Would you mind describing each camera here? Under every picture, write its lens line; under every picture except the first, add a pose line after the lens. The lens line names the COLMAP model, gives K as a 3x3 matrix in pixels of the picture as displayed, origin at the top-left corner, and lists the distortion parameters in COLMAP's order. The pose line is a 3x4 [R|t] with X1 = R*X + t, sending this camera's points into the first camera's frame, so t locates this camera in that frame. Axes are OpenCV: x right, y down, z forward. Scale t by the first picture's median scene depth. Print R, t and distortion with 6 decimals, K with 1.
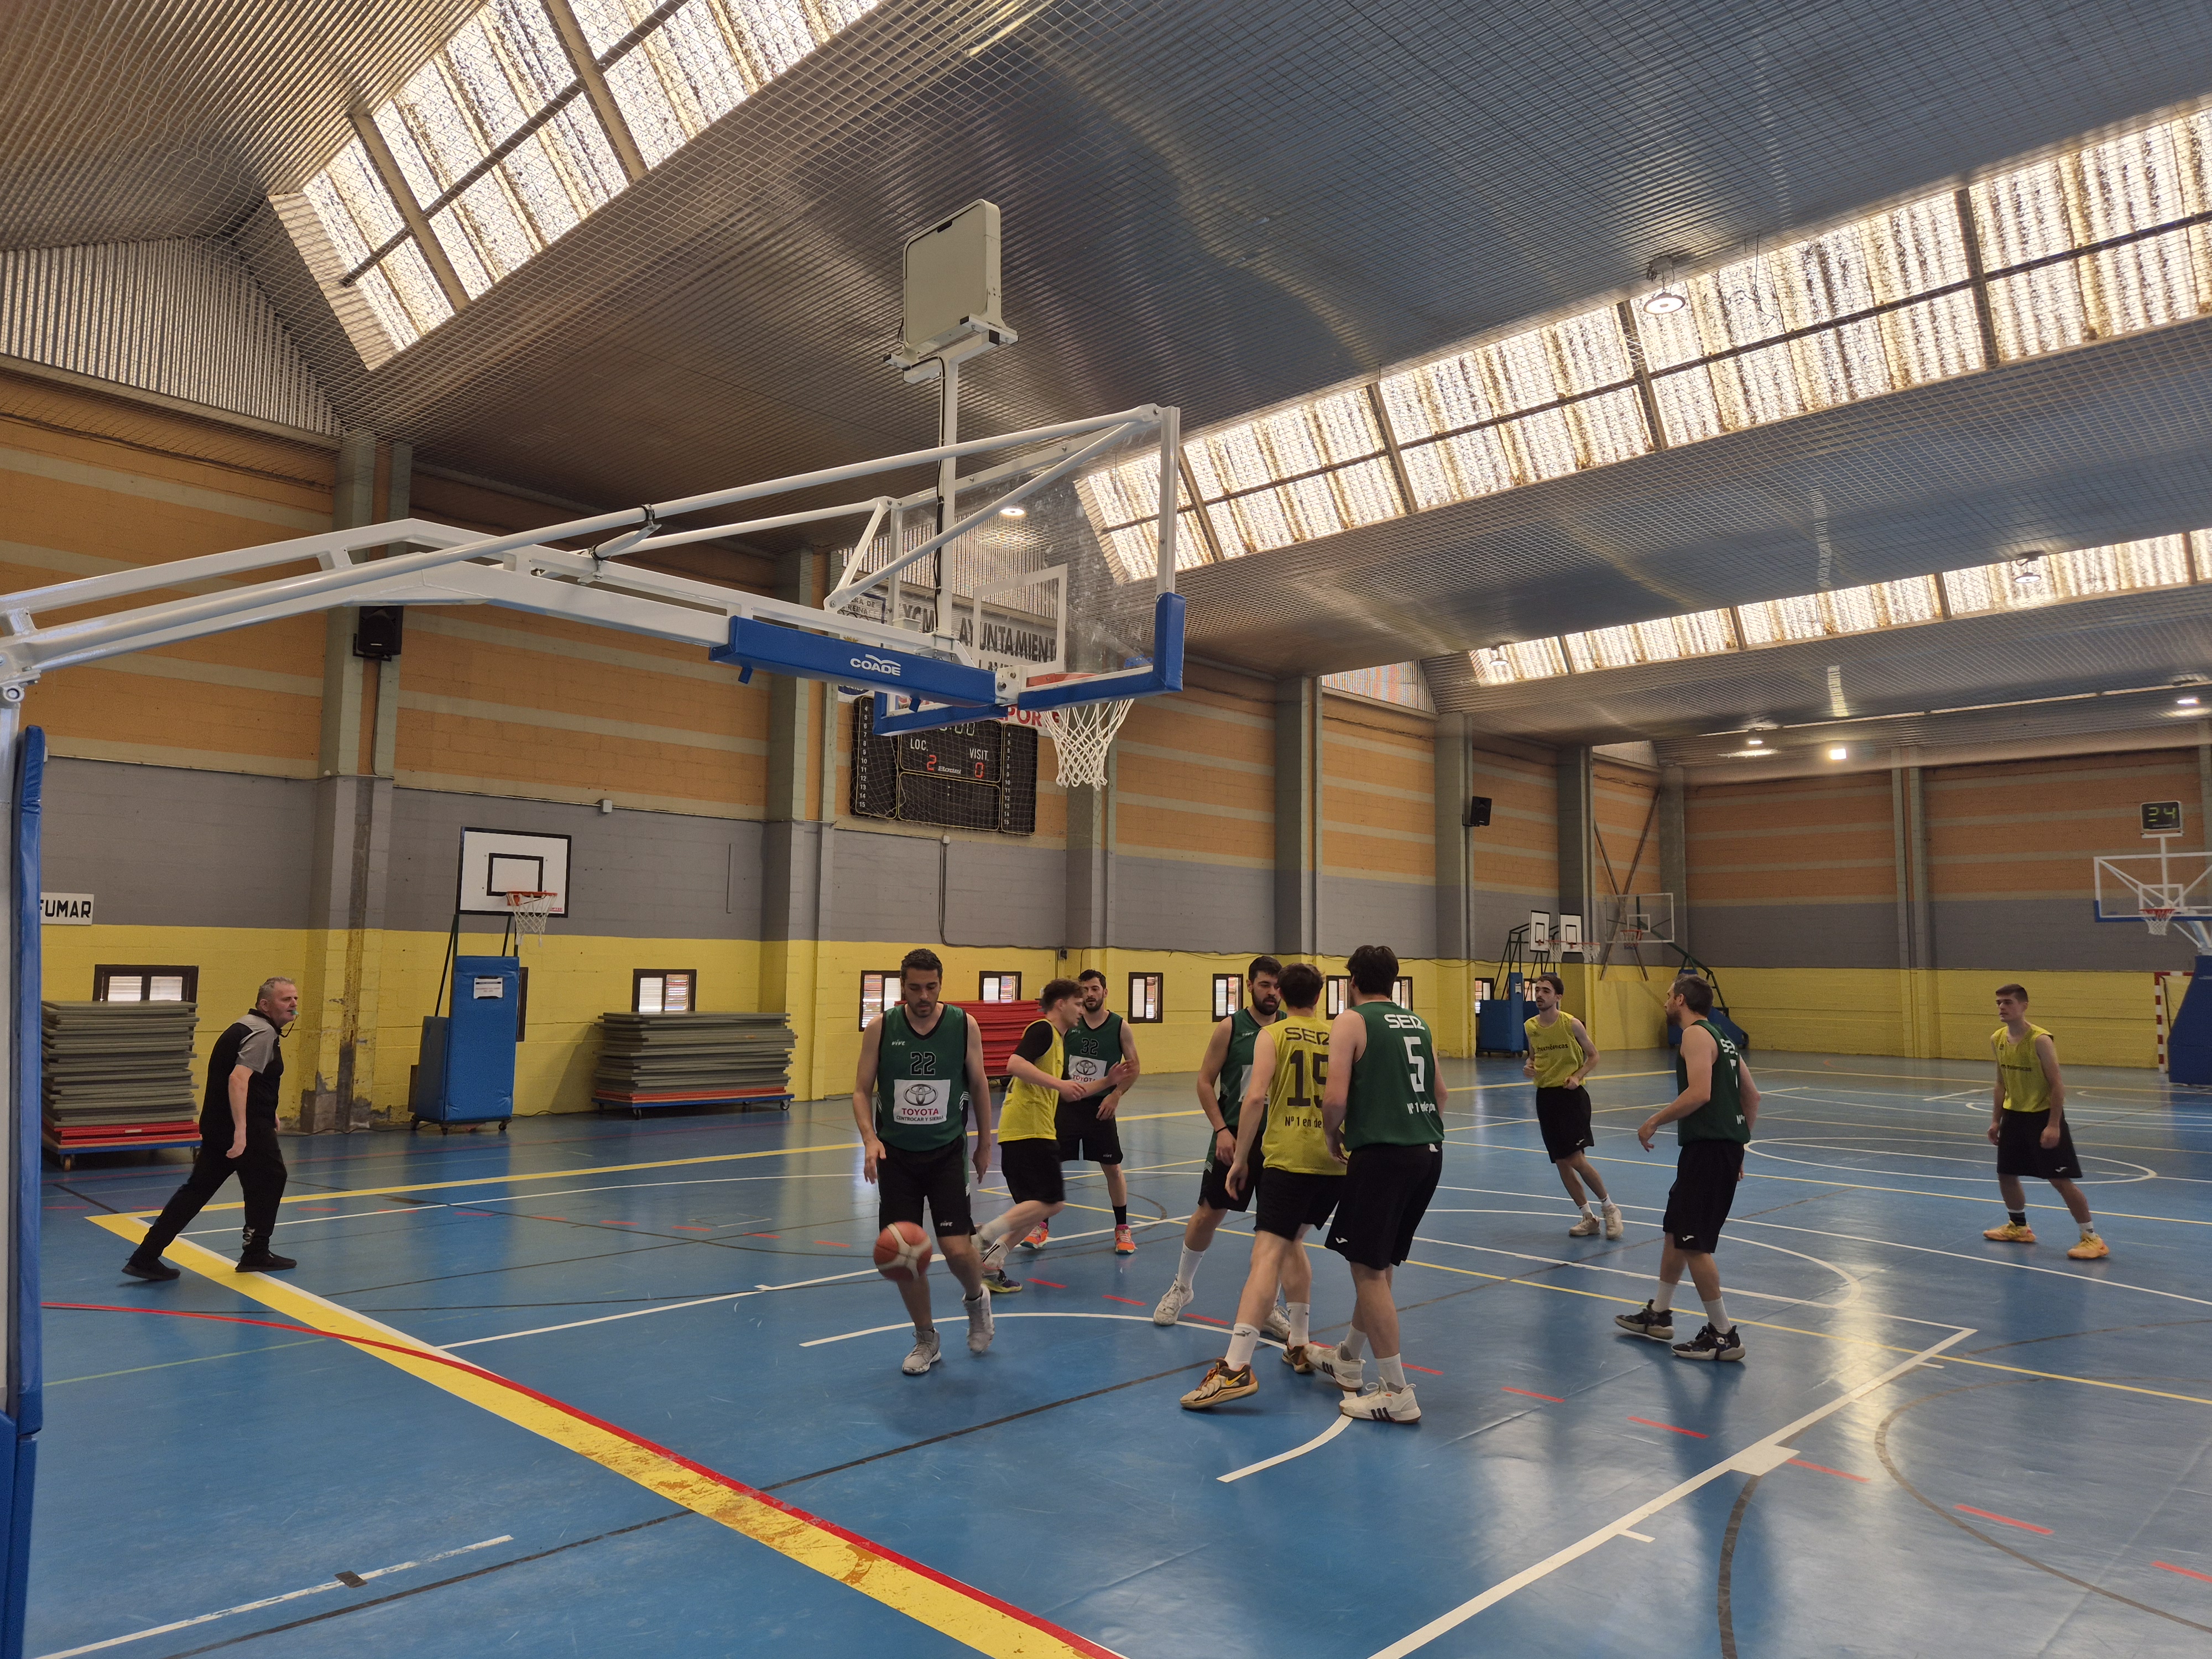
lens RADIAL K [[1477.6, 0, 1113.8], [0, 1477.6, 830.1], [0, 0, 1]] dist [0.086871, -0.071178]
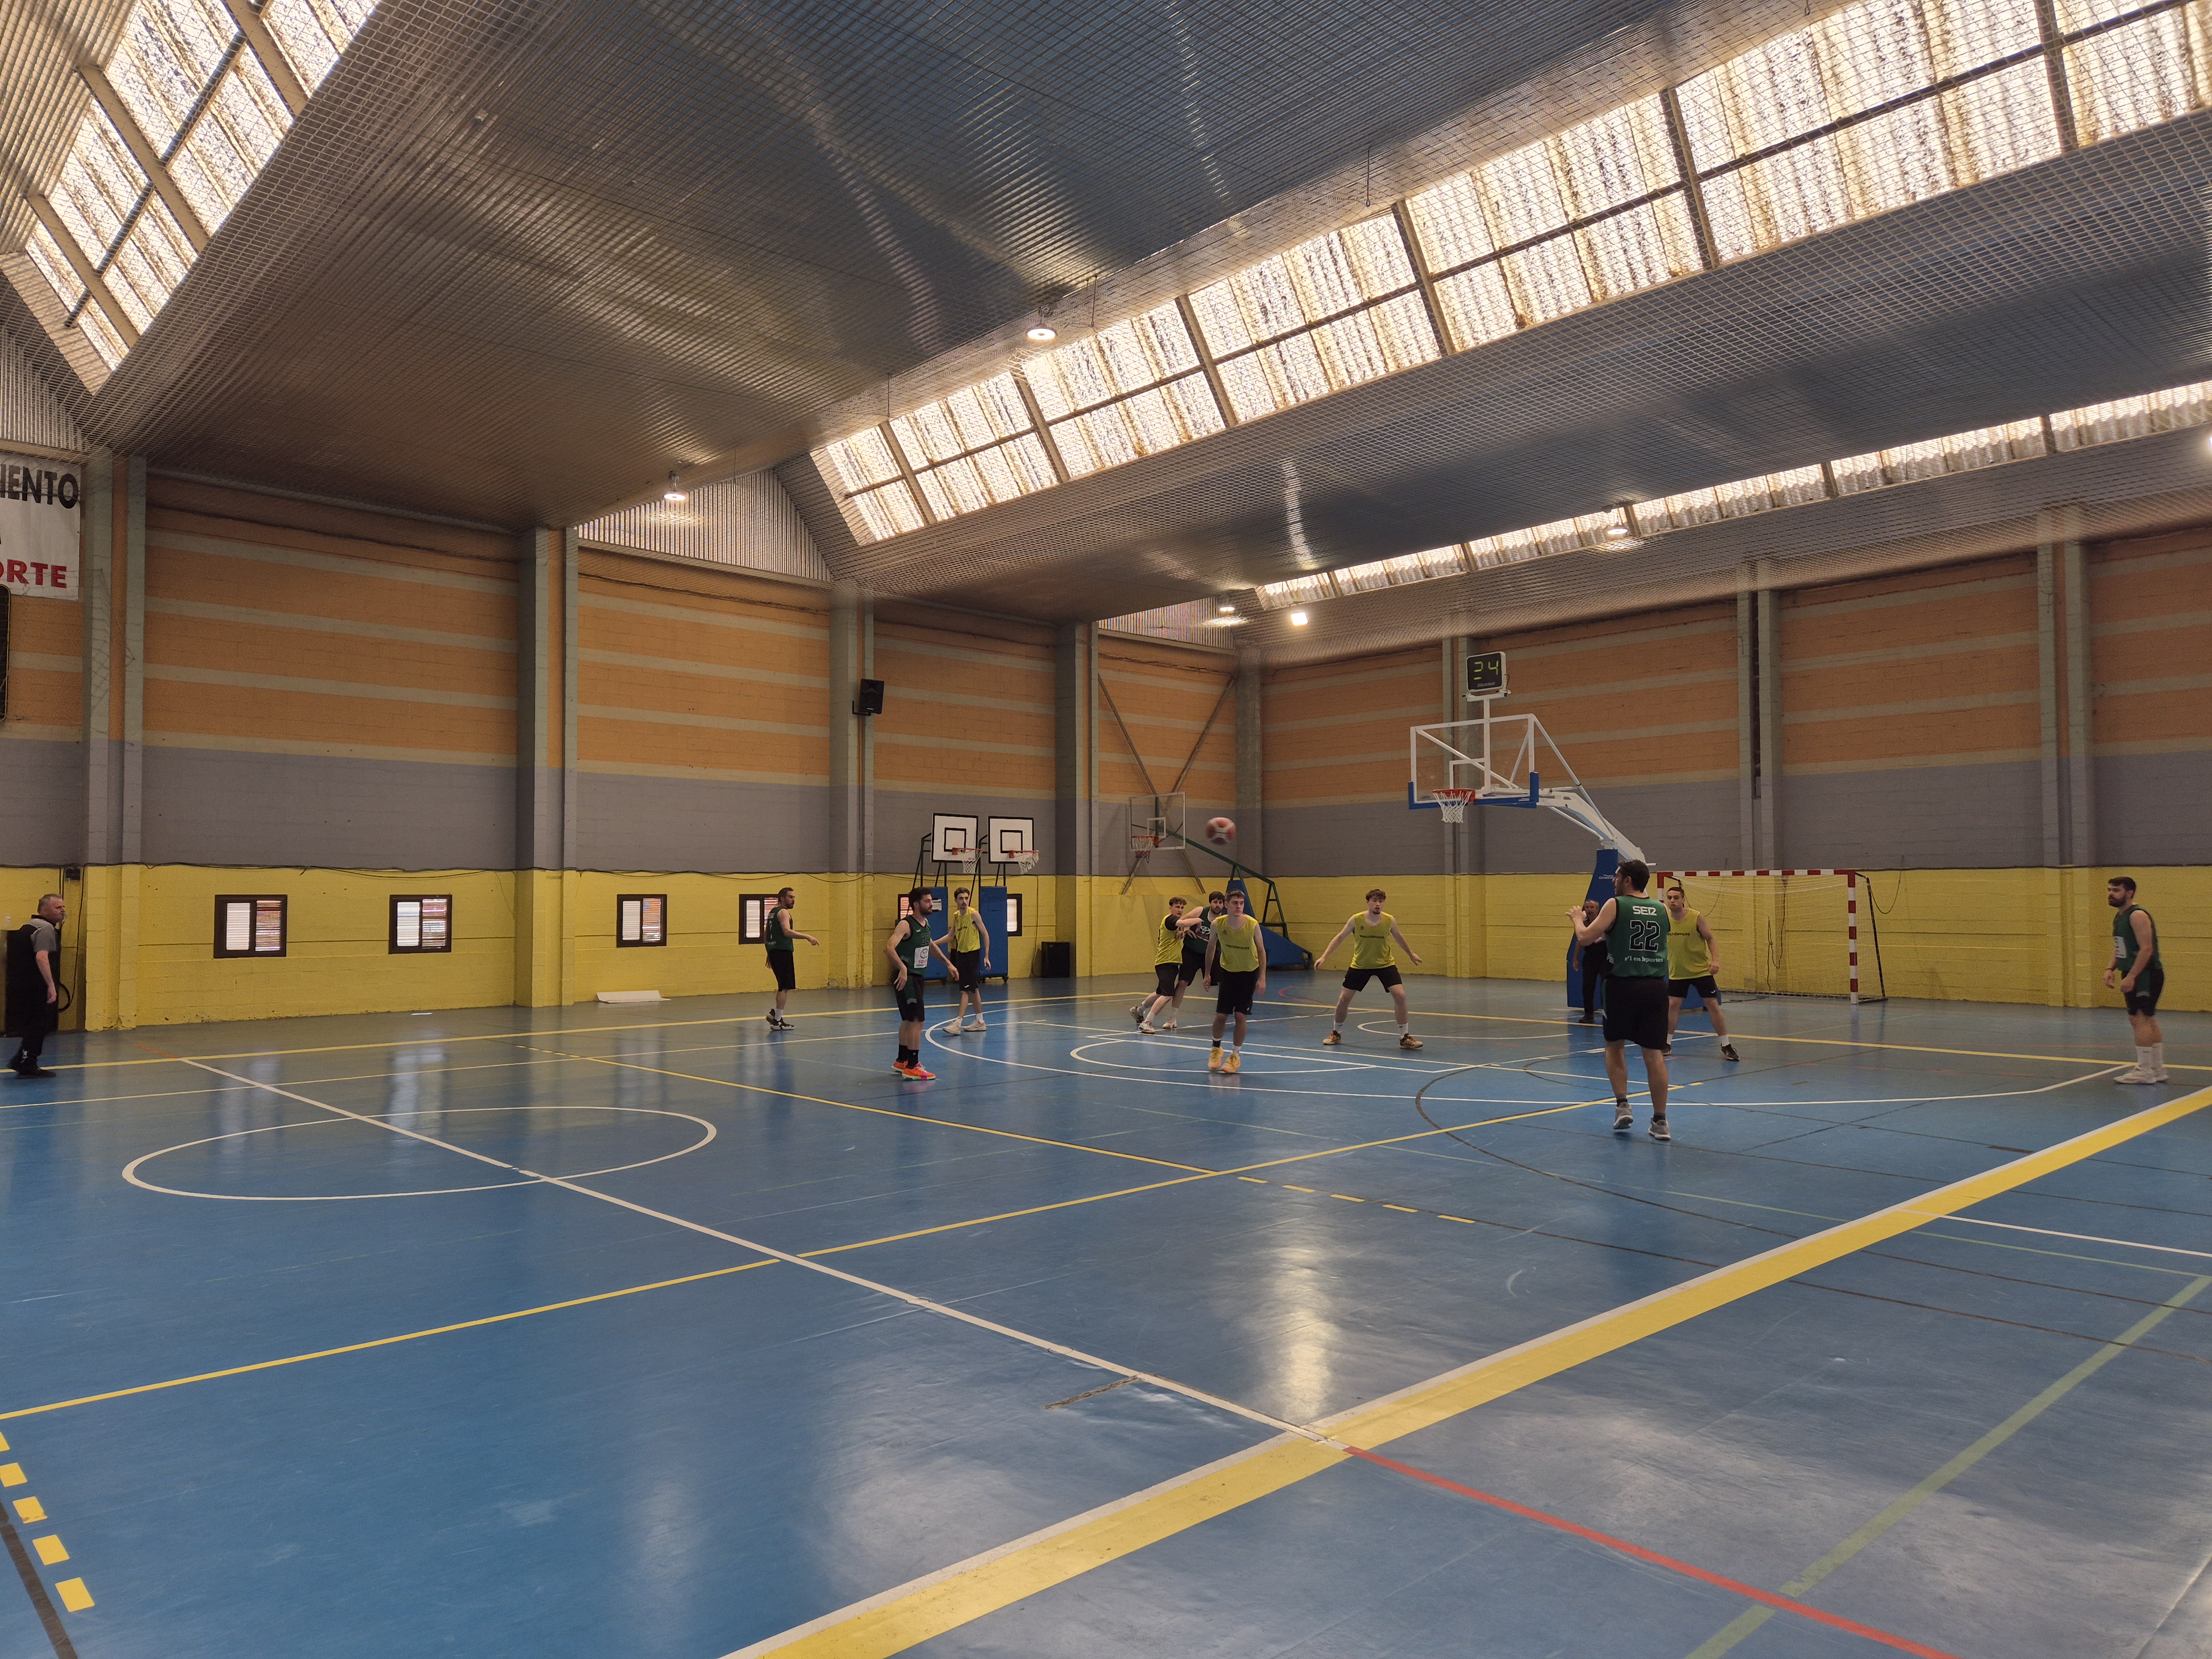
lens RADIAL K [[1477.6, 0, 1088.0], [0, 1477.6, 839.7], [0, 0, 1]] dist [0.086871, -0.071178]
pose [[0.998132, -0.017422, -0.058557, 0.628443], [0.020718, 0.998207, 0.056154, 0.035738], [0.057474, -0.057263, 0.996703, 0.255571]]
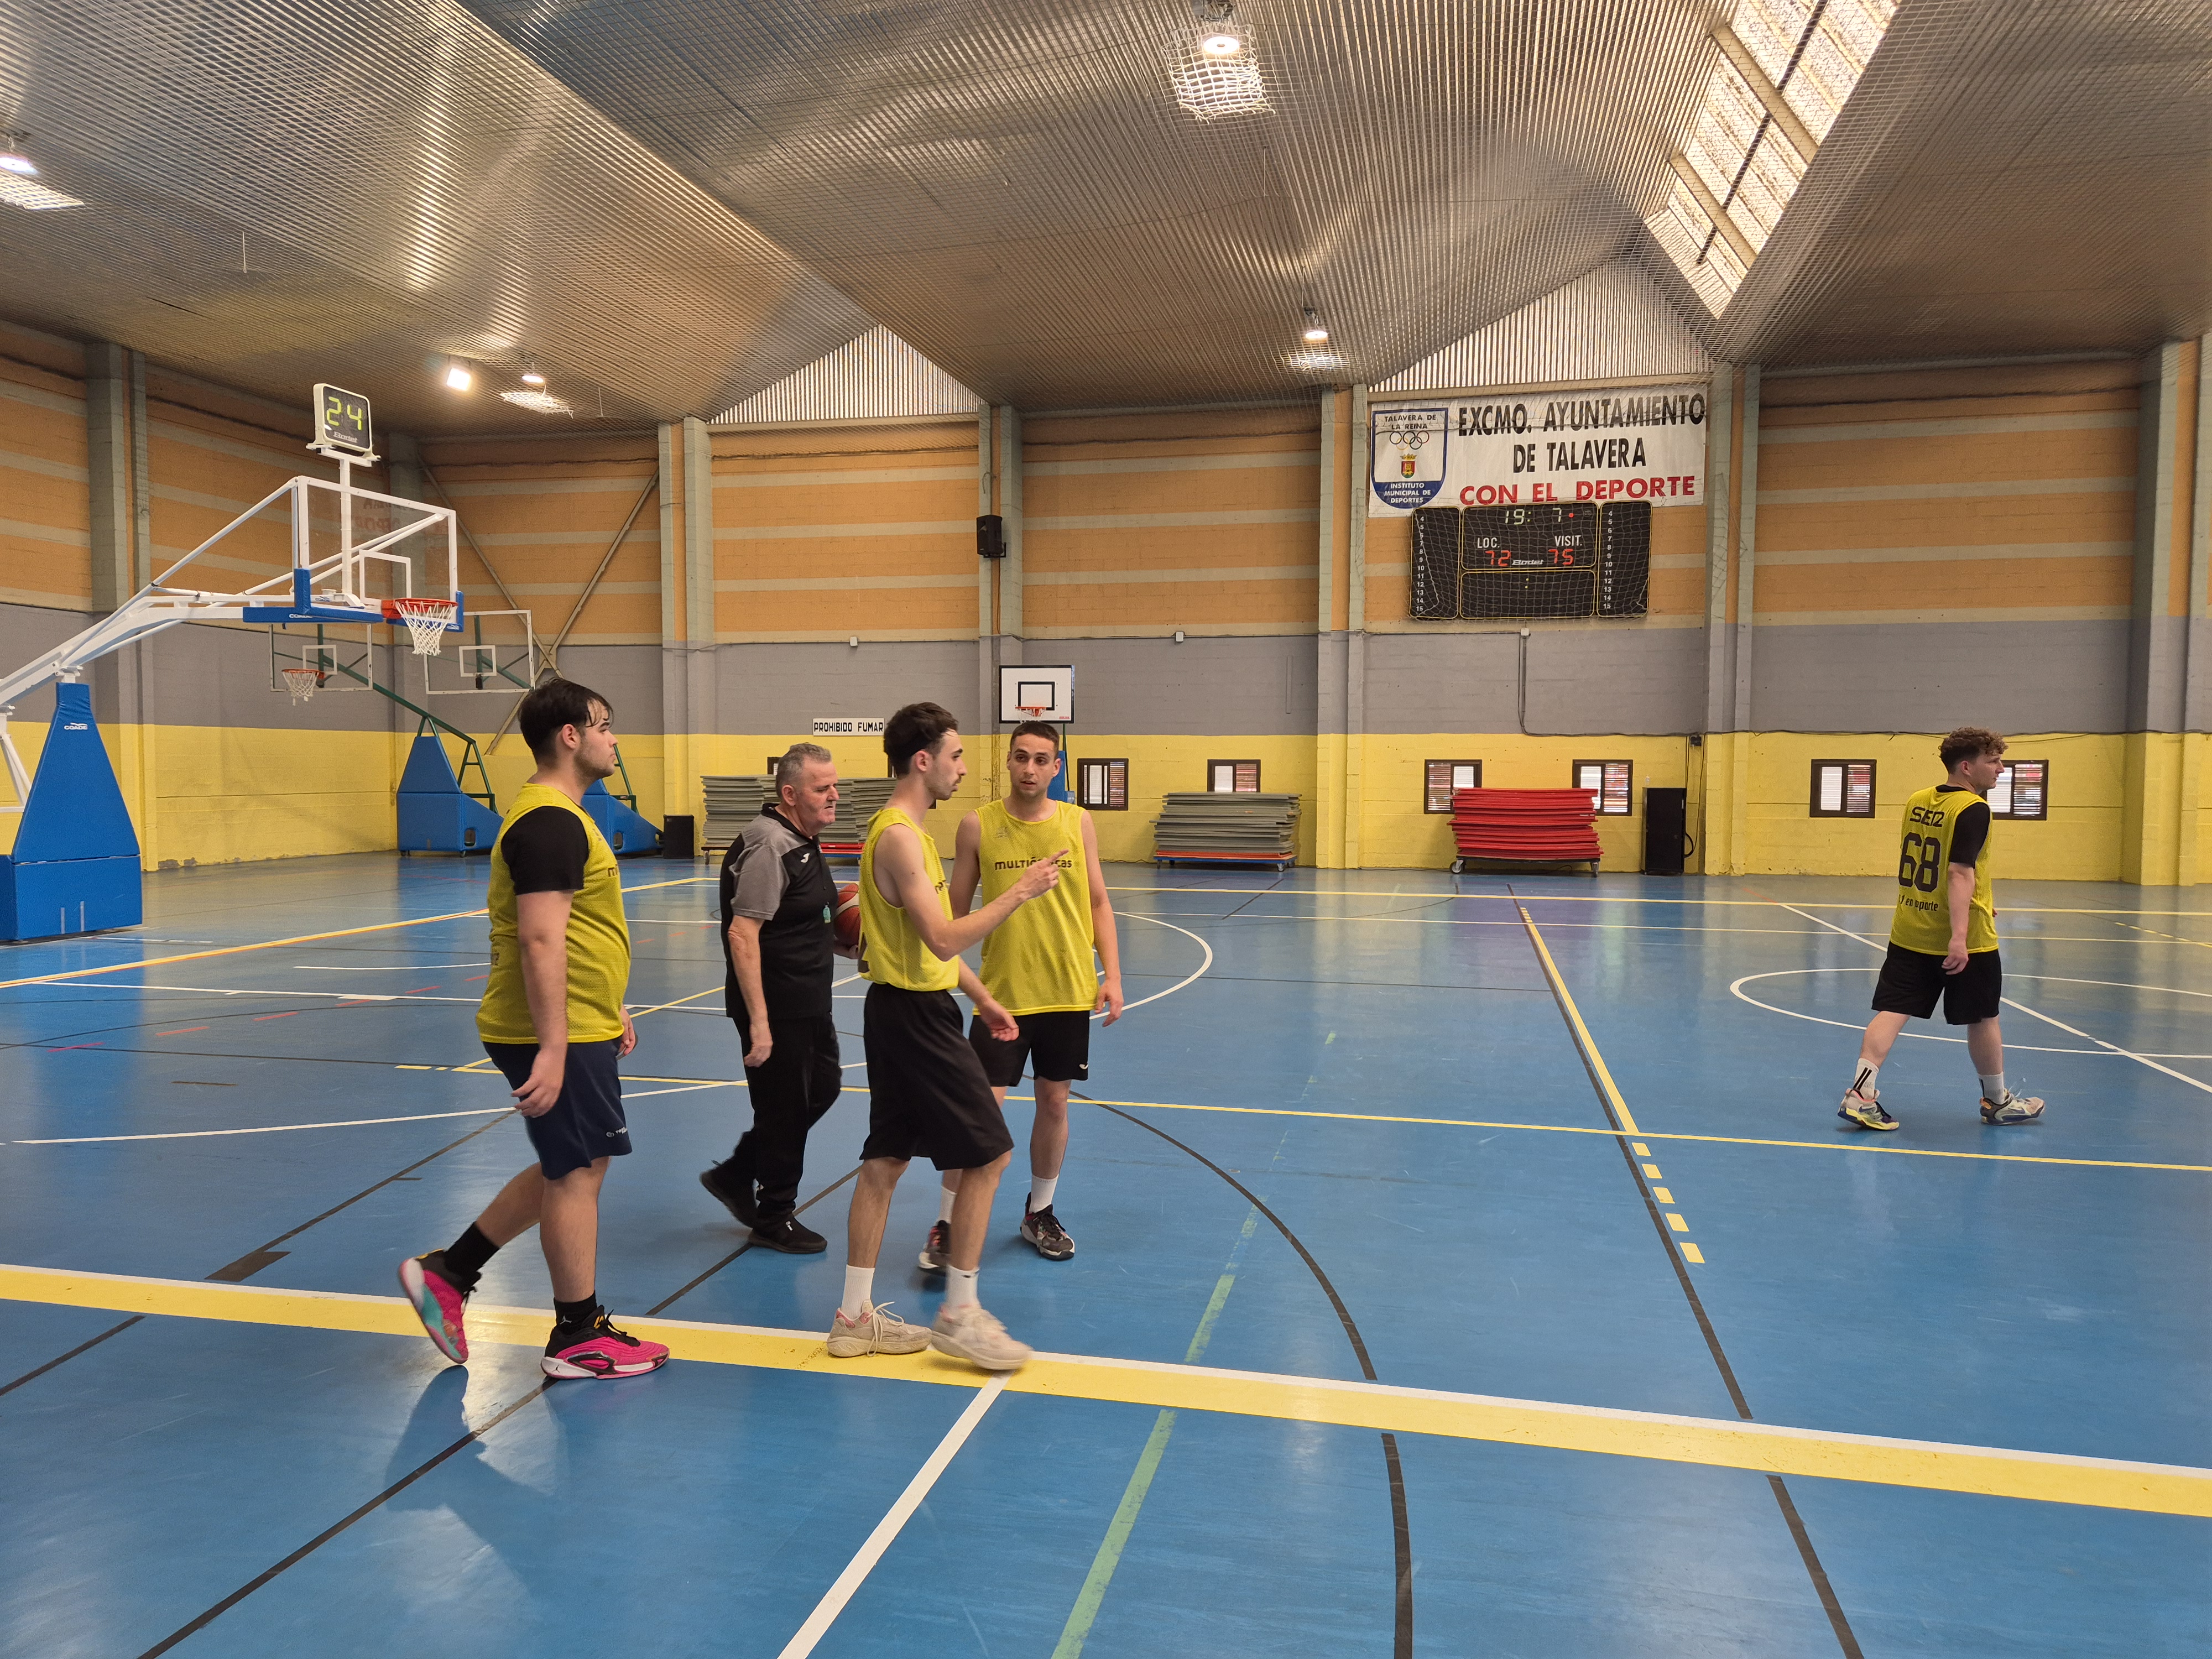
lens RADIAL K [[1477.6, 0, 1112.2], [0, 1477.6, 835.1], [0, 0, 1]] dist [0.086871, -0.071178]
pose [[0.521100, 0.031468, -0.852915, 0.655966], [0.083750, 0.992612, 0.087790, 0.033399], [0.849377, -0.117179, 0.514615, 0.221631]]
